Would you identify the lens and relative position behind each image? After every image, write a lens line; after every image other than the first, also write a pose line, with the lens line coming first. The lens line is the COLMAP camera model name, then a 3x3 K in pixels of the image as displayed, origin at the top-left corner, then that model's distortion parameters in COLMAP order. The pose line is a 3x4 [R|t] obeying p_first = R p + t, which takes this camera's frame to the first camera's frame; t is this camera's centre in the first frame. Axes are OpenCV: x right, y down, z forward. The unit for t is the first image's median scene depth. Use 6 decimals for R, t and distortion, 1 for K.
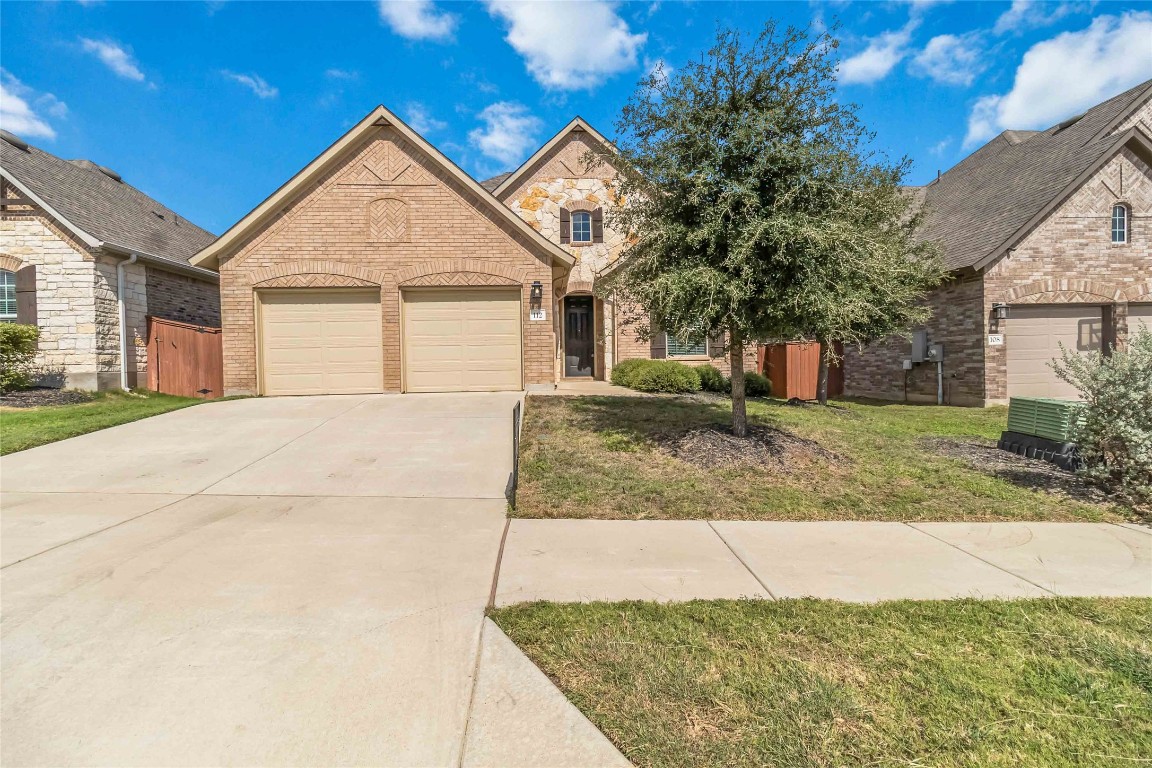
lens RADIAL K [[532.9, 0, 572.2], [0, 532.9, 383.5], [0, 0, 1]] dist [-0.000881, 0.000065]
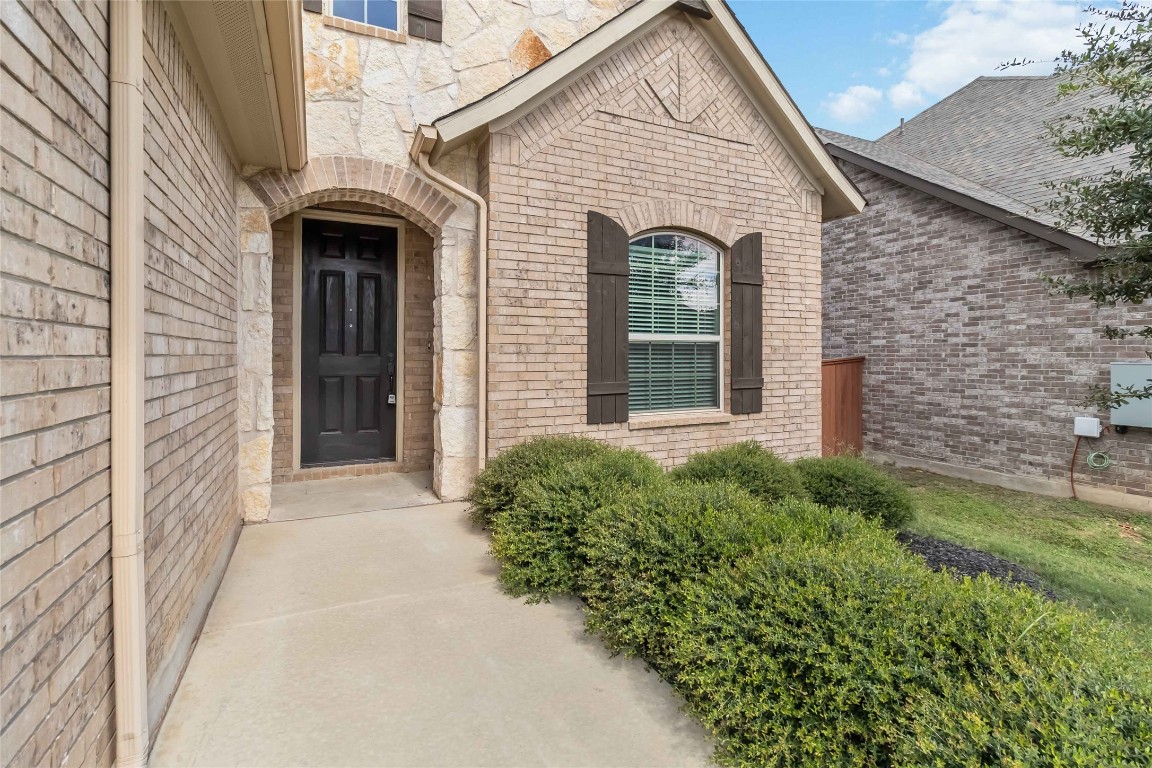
lens RADIAL K [[544.2, 0, 573.5], [0, 544.2, 358.2], [0, 0, 1]] dist [-0.000599, 0.000394]
pose [[0.921966, 0.014594, 0.386996, 0.013781], [-0.002632, 0.999503, -0.031420, -0.101977], [-0.387262, 0.027950, 0.921546, 0.919101]]
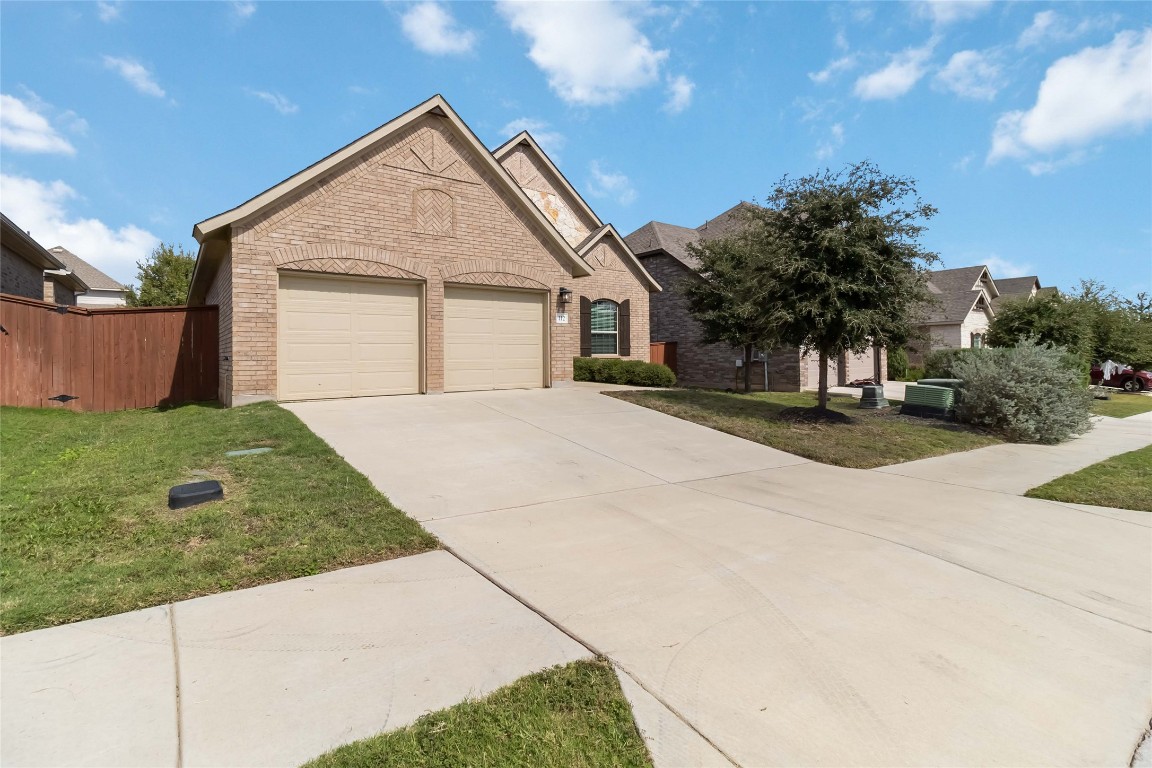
lens RADIAL K [[544.2, 0, 573.5], [0, 544.2, 358.2], [0, 0, 1]] dist [-0.000599, 0.000394]
pose [[0.835746, 0.008578, 0.549049, -0.660419], [0.009776, 0.999487, -0.030496, -0.012028], [-0.549029, 0.030855, 0.835234, 0.055382]]
